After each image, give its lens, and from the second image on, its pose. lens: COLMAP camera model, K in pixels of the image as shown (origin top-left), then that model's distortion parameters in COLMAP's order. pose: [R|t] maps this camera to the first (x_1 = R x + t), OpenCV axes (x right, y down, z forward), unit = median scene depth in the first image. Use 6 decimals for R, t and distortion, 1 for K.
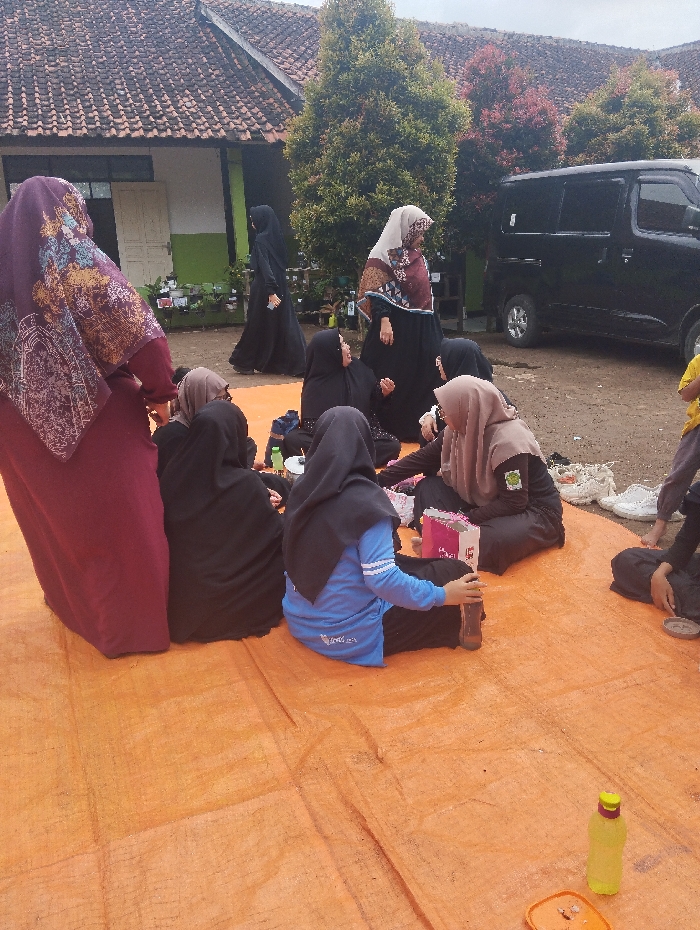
lens RADIAL K [[769.3, 0, 354.2], [0, 769.3, 473.7], [0, 0, 1]] dist [0.096021, -0.173604]
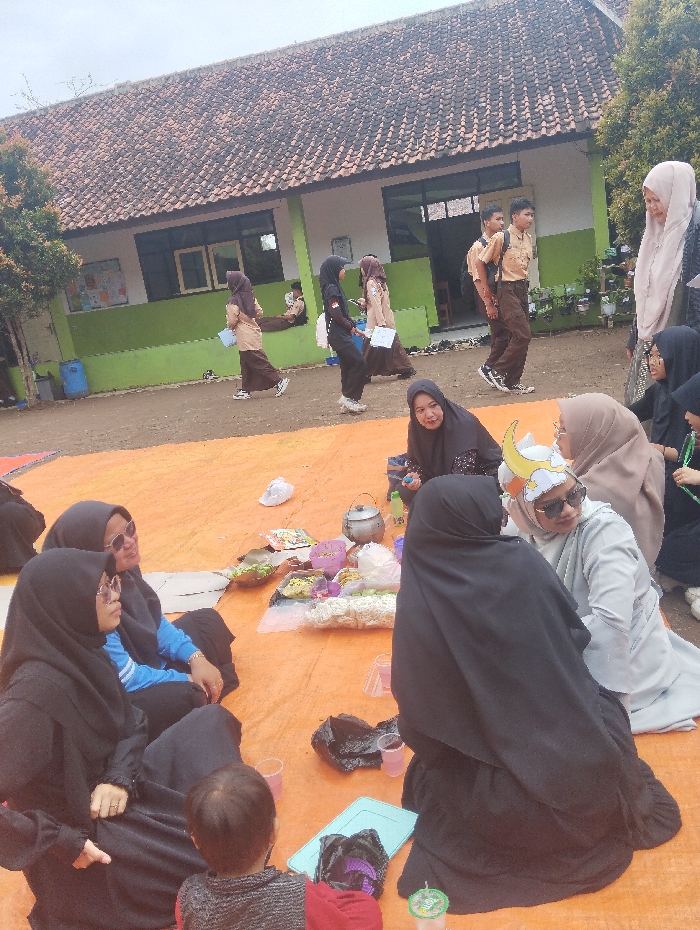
lens RADIAL K [[765.5, 0, 347.7], [0, 765.5, 474.3], [0, 0, 1]] dist [0.096053, -0.171413]
pose [[0.825068, 0.042448, -0.563437, 0.158385], [-0.037939, 0.999086, 0.019714, -0.026095], [0.563759, 0.005111, 0.825924, 0.079286]]
